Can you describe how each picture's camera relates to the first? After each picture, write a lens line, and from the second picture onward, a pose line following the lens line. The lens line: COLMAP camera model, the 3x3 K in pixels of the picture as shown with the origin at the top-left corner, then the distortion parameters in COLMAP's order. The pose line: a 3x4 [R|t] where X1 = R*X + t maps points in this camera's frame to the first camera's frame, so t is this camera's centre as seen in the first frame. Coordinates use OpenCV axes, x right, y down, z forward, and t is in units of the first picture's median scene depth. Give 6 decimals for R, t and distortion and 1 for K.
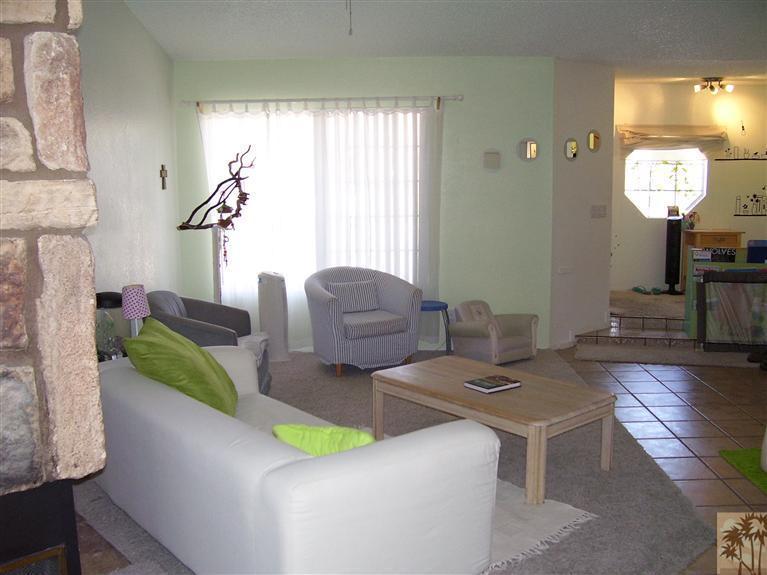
lens RADIAL K [[774.7, 0, 386.2], [0, 774.7, 300.0], [0, 0, 1]] dist [-0.201970, 0.214788]
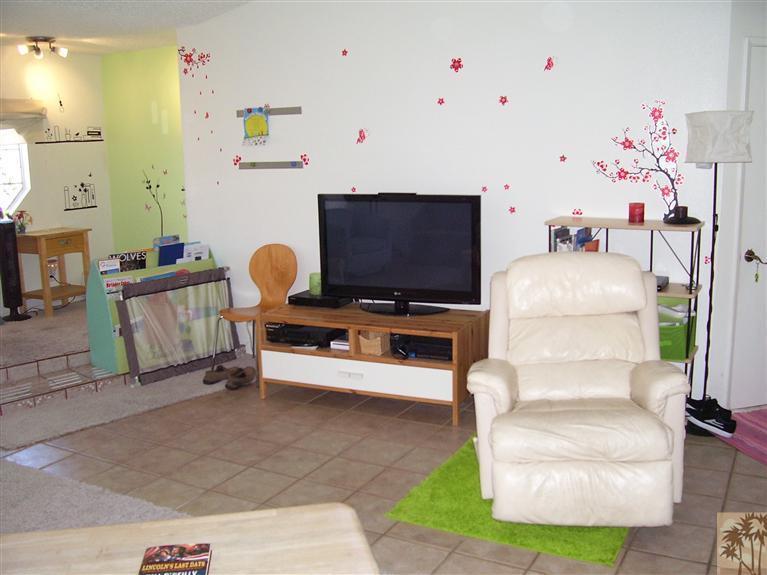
lens RADIAL K [[774.7, 0, 386.2], [0, 774.7, 300.0], [0, 0, 1]] dist [-0.201970, 0.214788]
pose [[0.462654, -0.175957, 0.868902, -0.116009], [0.158215, 0.980759, 0.114366, -0.060624], [-0.872307, 0.084561, 0.481591, 0.335834]]
